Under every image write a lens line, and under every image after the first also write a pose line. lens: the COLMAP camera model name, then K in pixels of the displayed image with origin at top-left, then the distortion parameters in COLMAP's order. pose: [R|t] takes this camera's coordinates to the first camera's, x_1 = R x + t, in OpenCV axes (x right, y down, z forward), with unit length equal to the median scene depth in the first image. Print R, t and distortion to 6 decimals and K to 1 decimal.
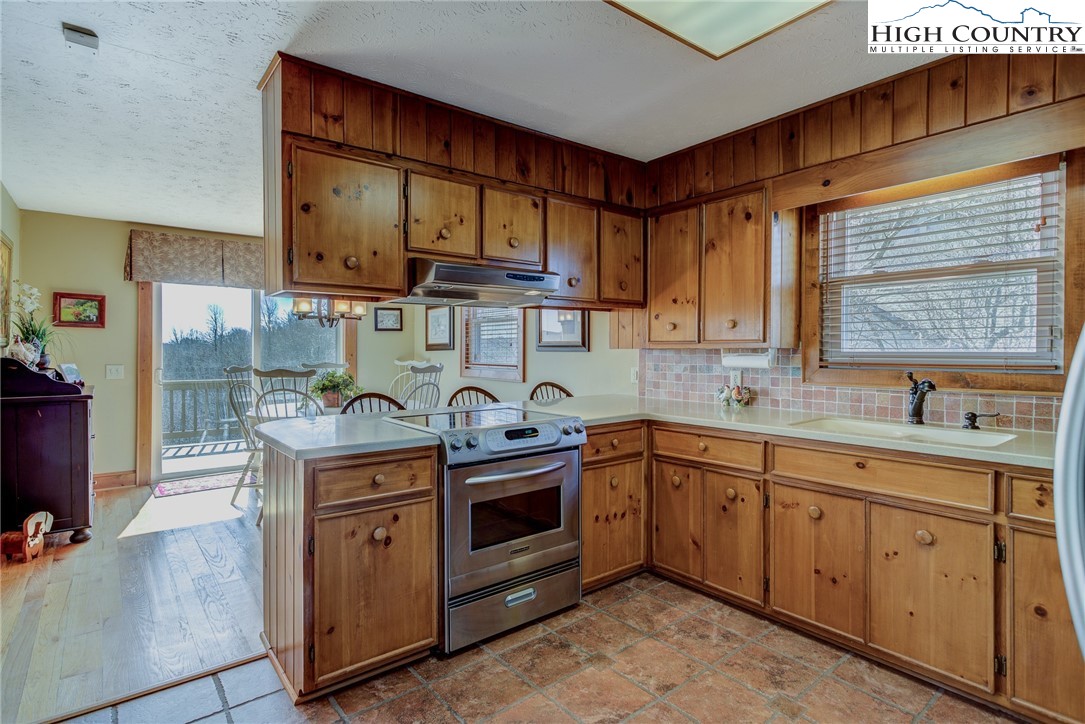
lens RADIAL K [[538.8, 0, 550.4], [0, 538.8, 354.1], [0, 0, 1]] dist [0.009759, 0.005005]
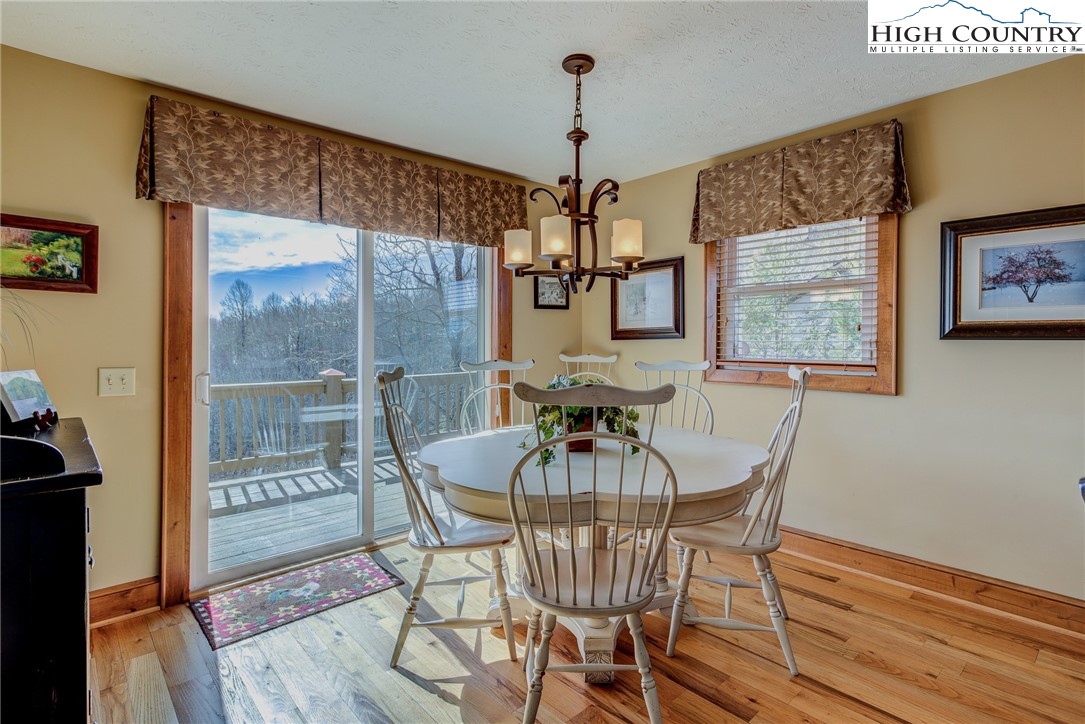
lens RADIAL K [[525.6, 0, 567.2], [0, 525.6, 343.1], [0, 0, 1]] dist [0.023287, -0.002138]
pose [[0.996927, -0.002350, 0.078297, -0.419778], [0.002361, 0.999997, -0.000047, -0.001694], [-0.078297, 0.000232, 0.996930, 0.469893]]
